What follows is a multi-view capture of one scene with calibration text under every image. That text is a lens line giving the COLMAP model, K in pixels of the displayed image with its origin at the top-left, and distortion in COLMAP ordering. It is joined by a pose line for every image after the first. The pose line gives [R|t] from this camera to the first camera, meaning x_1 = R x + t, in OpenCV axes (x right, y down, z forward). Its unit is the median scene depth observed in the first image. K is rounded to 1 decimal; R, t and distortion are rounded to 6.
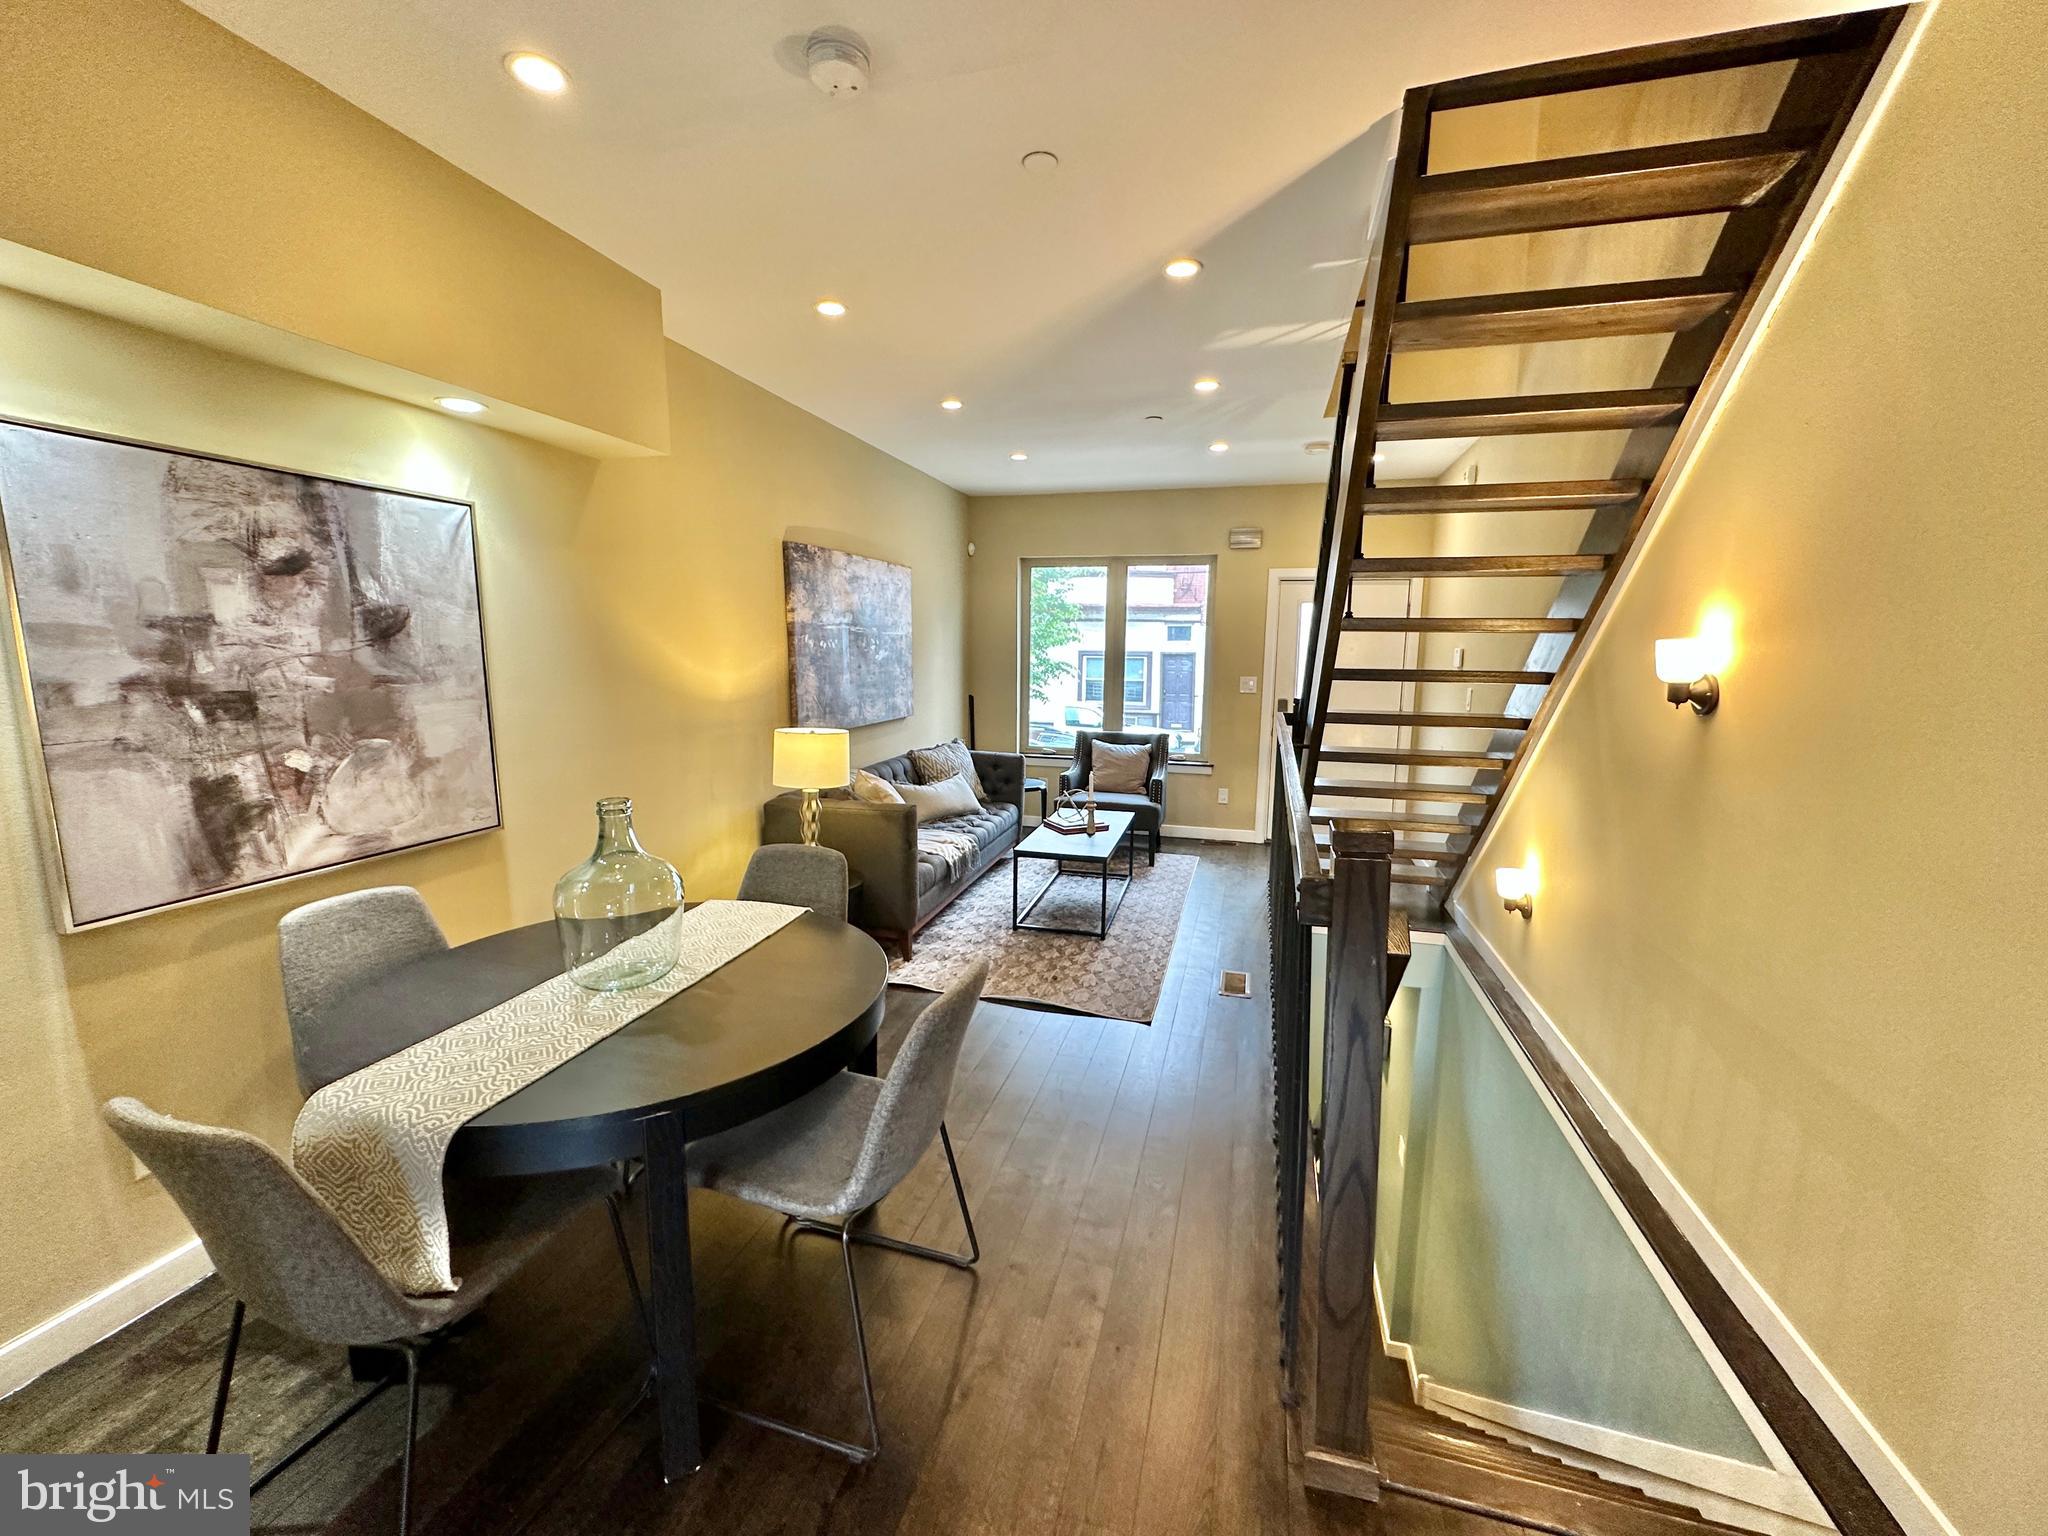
lens RADIAL K [[818.1, 0, 1026.4], [0, 818.1, 762.9], [0, 0, 1]] dist [-0.000080, 0.000103]
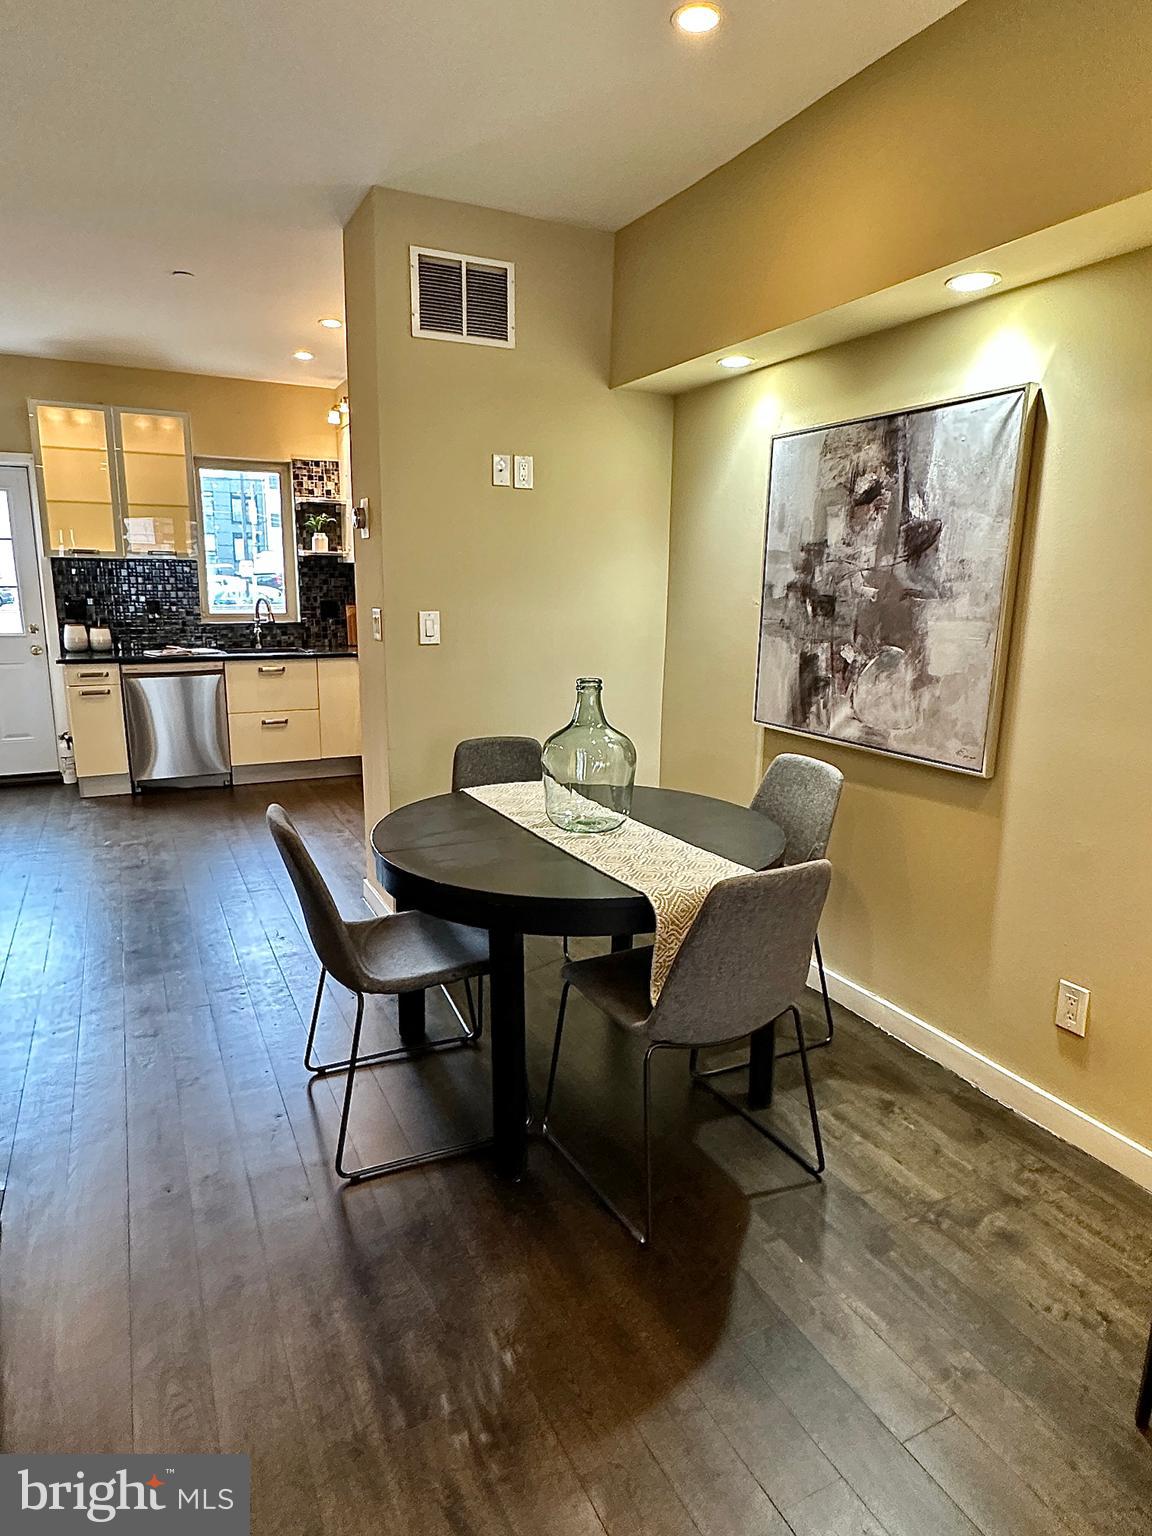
lens RADIAL K [[902.4, 0, 570.6], [0, 902.4, 767.0], [0, 0, 1]] dist [-0.002865, 0.000055]
pose [[-0.741980, 0.117583, -0.660030, 0.340855], [-0.115796, 0.947227, 0.298919, -0.184383], [0.660346, 0.298221, -0.689208, 1.562523]]
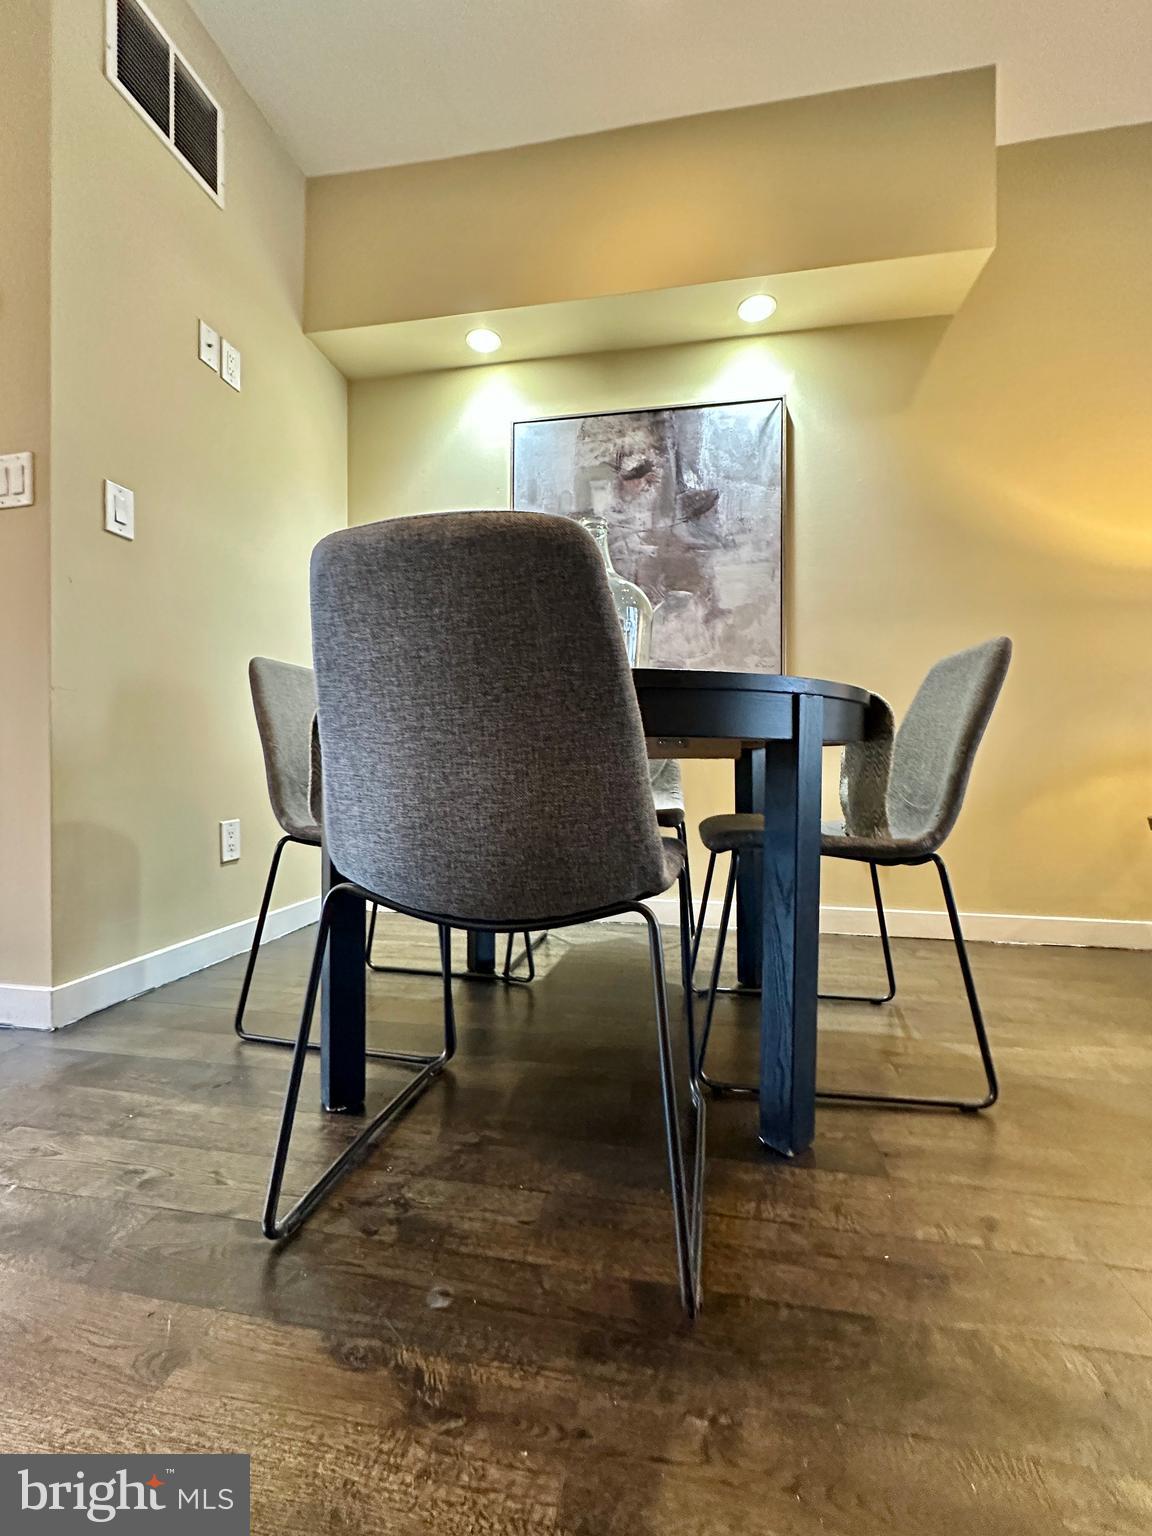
lens RADIAL K [[654.2, 0, 576.0], [0, 654.2, 768.0], [0, 0, 1]] dist [-0.001450, 0.000005]
pose [[0.094545, -0.007557, -0.995492, 0.244399], [-0.143074, 0.989487, -0.021100, 0.297476], [0.985186, 0.144424, 0.092470, 0.756282]]
